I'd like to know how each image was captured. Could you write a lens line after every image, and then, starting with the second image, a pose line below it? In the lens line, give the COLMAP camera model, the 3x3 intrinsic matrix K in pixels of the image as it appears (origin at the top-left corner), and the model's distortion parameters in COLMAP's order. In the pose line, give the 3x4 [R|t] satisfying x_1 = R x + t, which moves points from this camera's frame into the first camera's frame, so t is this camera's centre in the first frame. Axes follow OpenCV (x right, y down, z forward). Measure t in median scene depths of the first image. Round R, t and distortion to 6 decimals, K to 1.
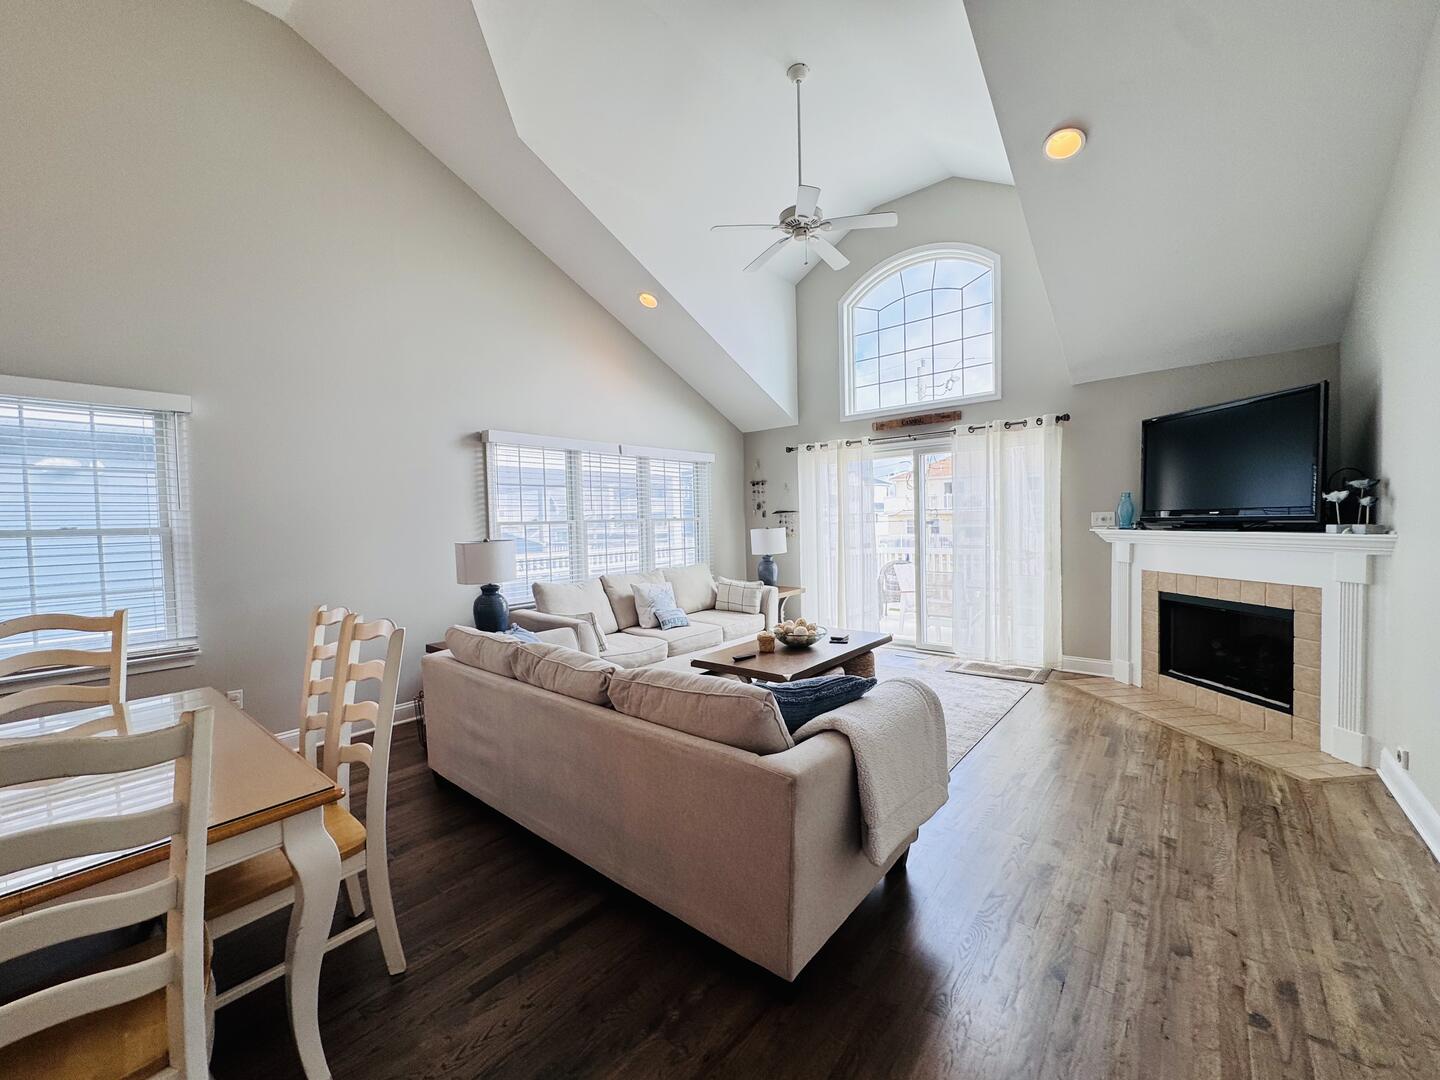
lens RADIAL K [[576.0, 0, 716.5], [0, 576.0, 540.5], [0, 0, 1]] dist [-0.001403, 0.000468]
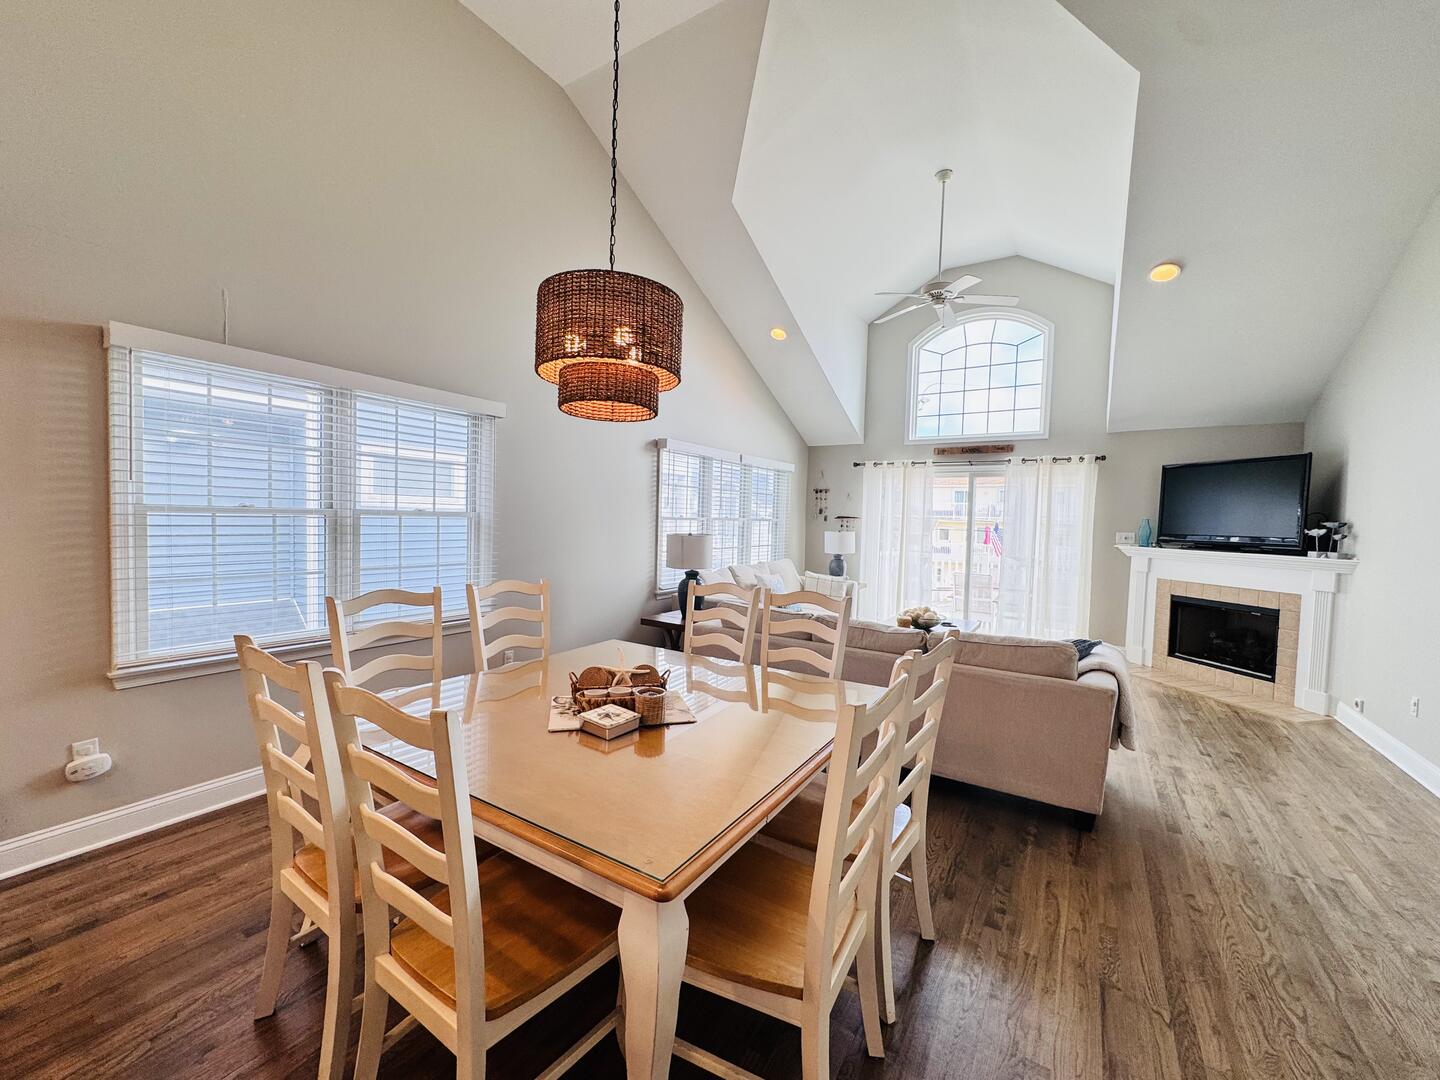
lens RADIAL K [[576.0, 0, 720.5], [0, 576.0, 539.8], [0, 0, 1]] dist [-0.001403, 0.000468]
pose [[0.990126, 0.045740, 0.132507, -0.477533], [-0.046492, 0.998915, 0.002586, 0.006951], [-0.132245, -0.008721, 0.991179, -0.196407]]
